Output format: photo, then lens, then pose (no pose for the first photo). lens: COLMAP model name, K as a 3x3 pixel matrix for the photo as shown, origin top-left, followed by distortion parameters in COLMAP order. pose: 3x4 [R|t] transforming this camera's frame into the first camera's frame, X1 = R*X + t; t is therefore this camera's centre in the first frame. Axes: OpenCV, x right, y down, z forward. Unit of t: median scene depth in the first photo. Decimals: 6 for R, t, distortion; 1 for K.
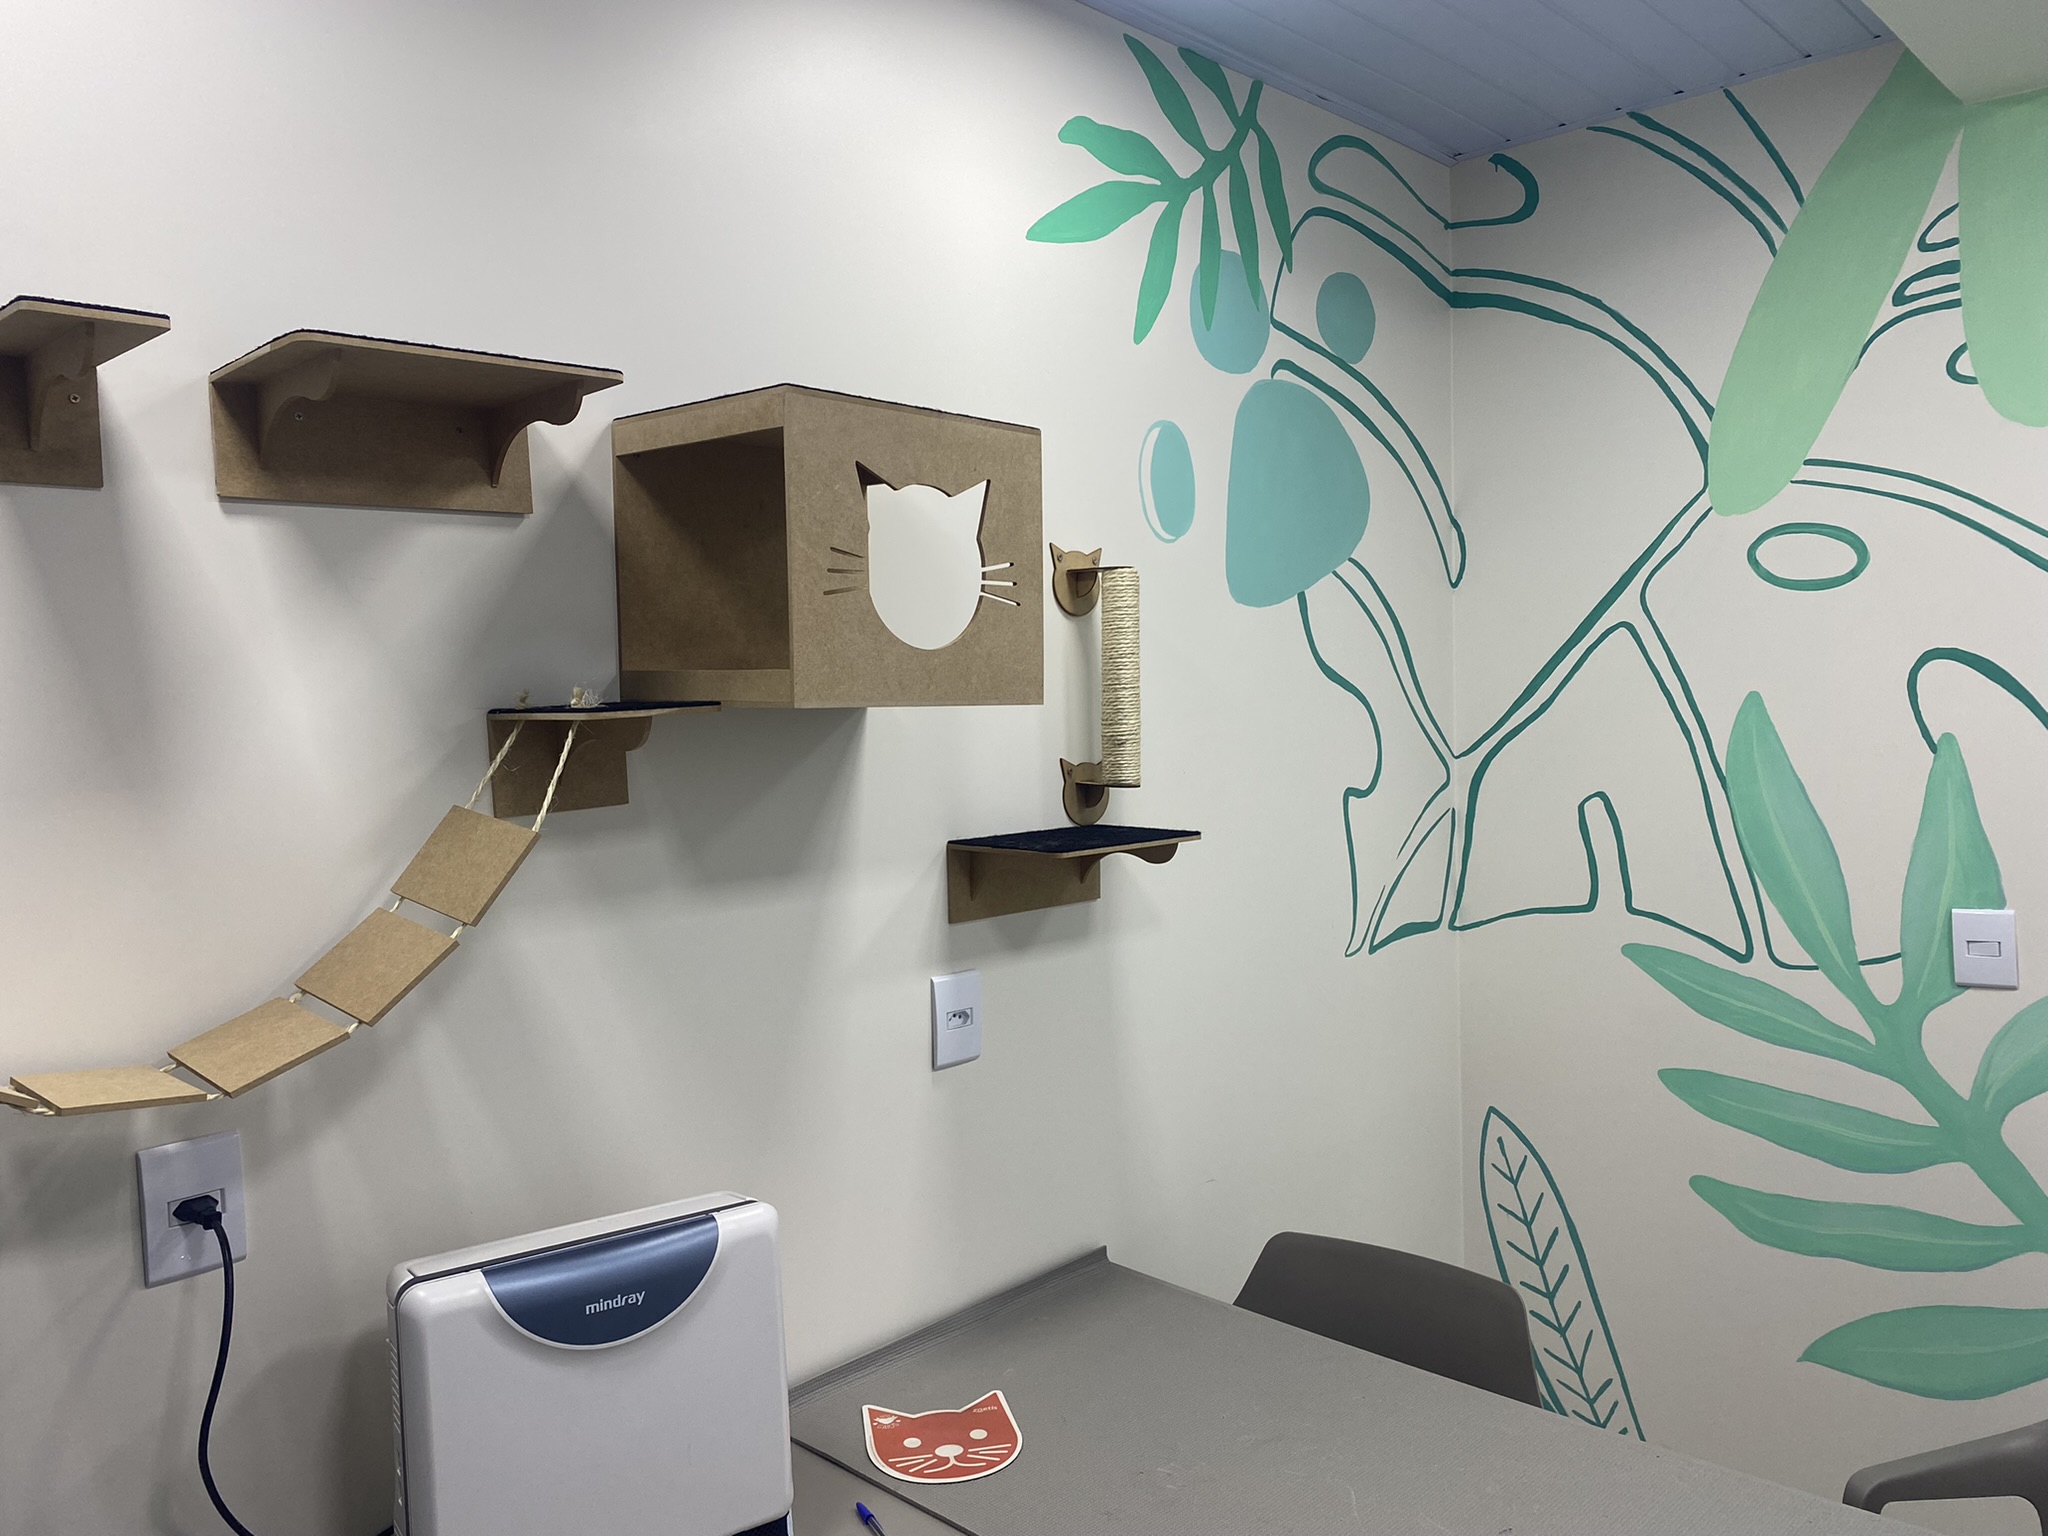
lens RADIAL K [[1592.8, 0, 1019.2], [0, 1592.8, 784.2], [0, 0, 1]] dist [0.058372, -0.074262]
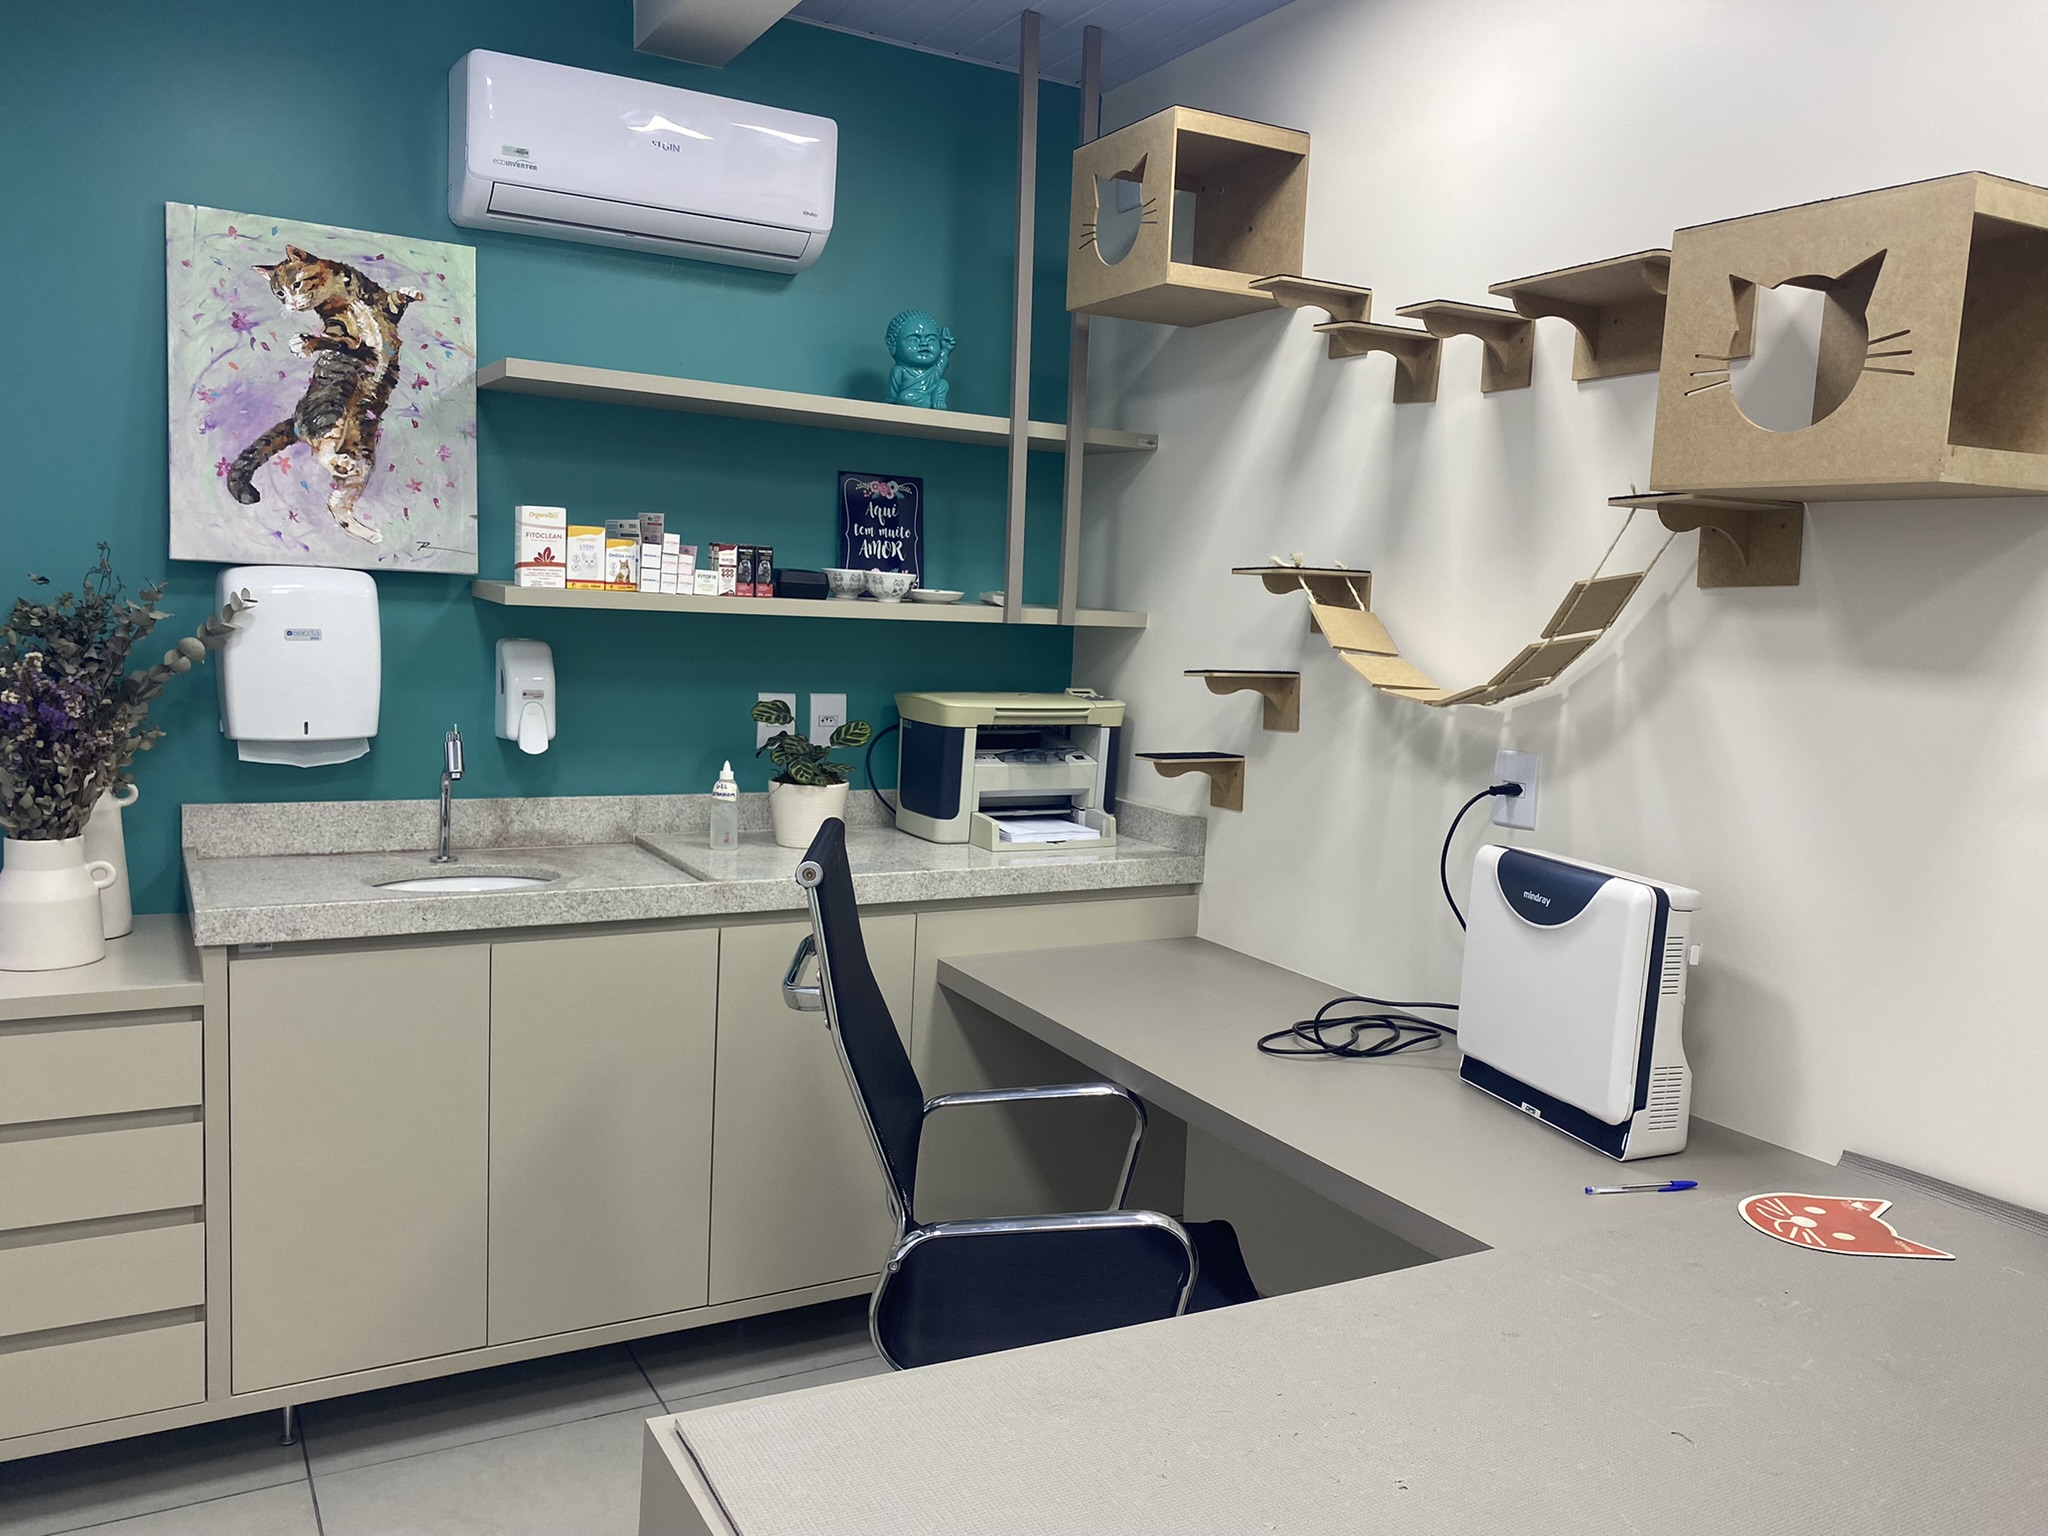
lens RADIAL K [[1592.8, 0, 1020.5], [0, 1592.8, 777.2], [0, 0, 1]] dist [0.058372, -0.074262]
pose [[-0.307804, 0.113433, -0.944664, 1.112386], [-0.096151, 0.984076, 0.149495, 0.030123], [0.946579, 0.136845, -0.291996, 0.830786]]
